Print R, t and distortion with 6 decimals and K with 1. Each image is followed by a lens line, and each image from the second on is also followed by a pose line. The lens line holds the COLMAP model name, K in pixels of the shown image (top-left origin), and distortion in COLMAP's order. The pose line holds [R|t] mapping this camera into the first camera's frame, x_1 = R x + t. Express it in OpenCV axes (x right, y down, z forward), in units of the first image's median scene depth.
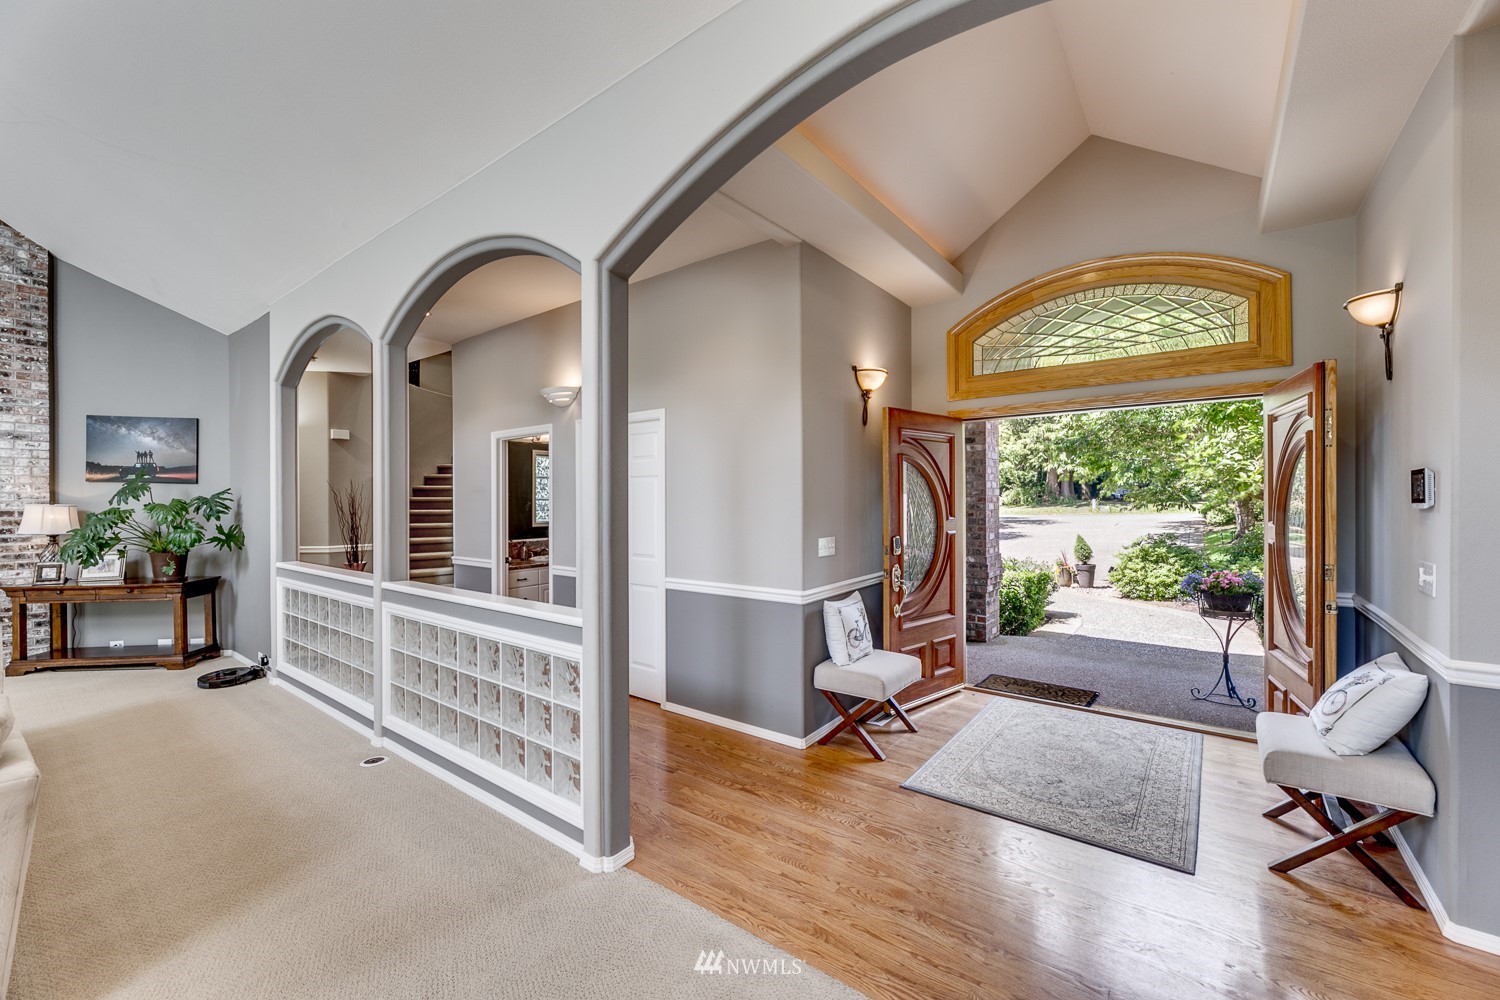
lens RADIAL K [[623.6, 0, 752.4], [0, 623.6, 499.8], [0, 0, 1]] dist [-0.002573, -0.000445]
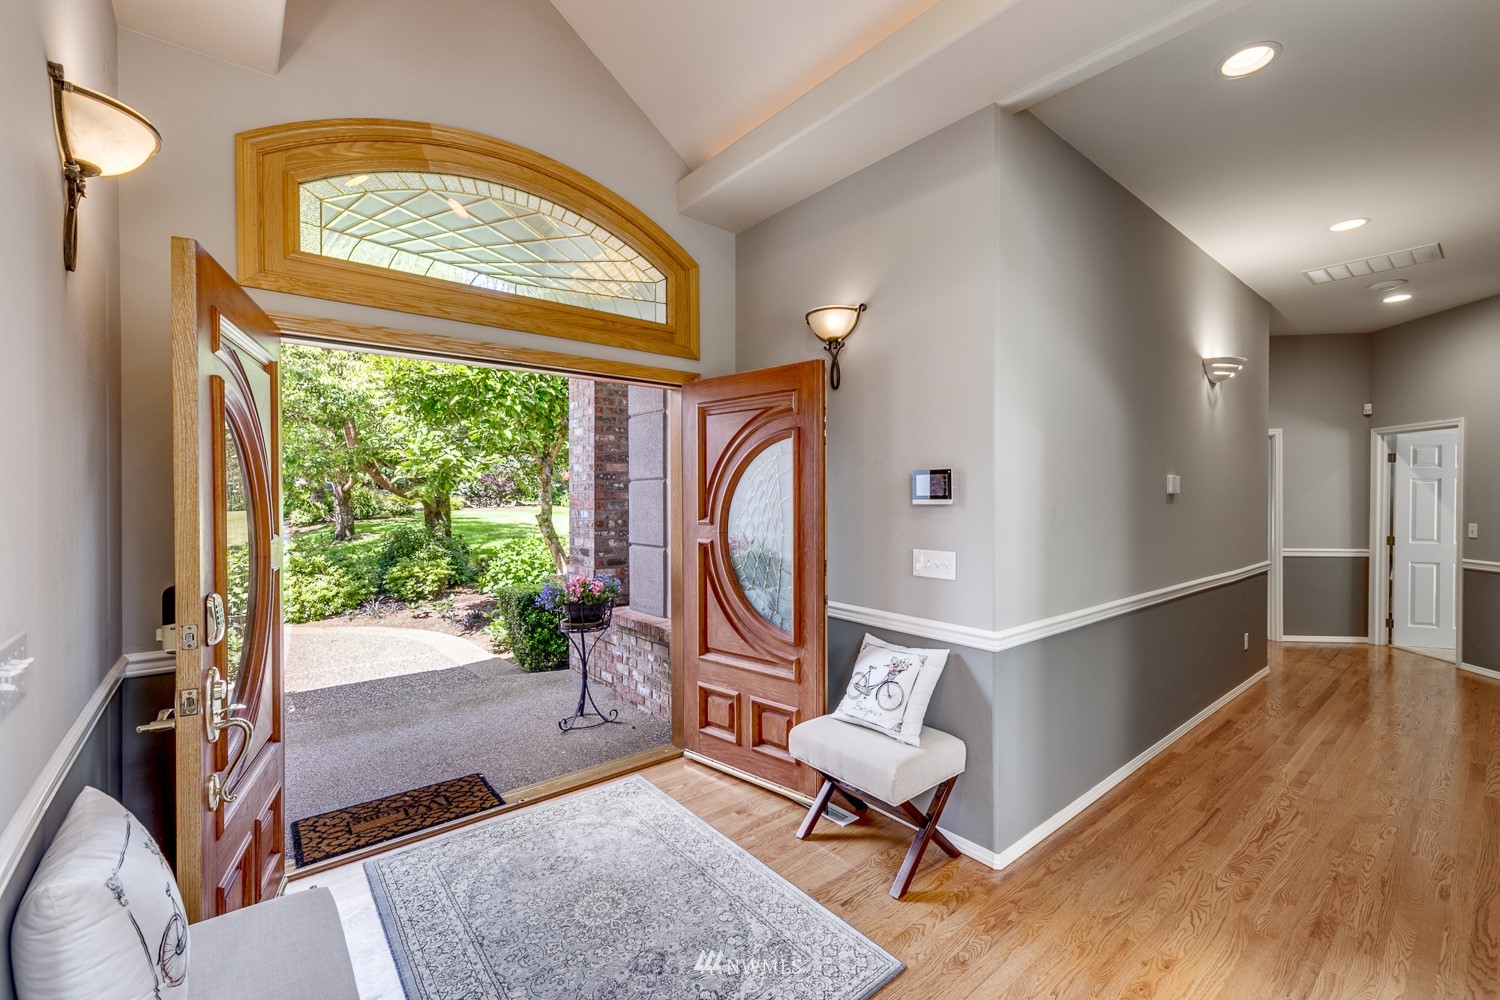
lens RADIAL K [[623.6, 0, 748.9], [0, 623.6, 500.1], [0, 0, 1]] dist [-0.002573, -0.000445]
pose [[0.217026, -0.004632, 0.976155, -0.058319], [0.002340, 0.999988, 0.004225, 0.000838], [-0.976163, 0.001367, 0.217035, 0.546620]]
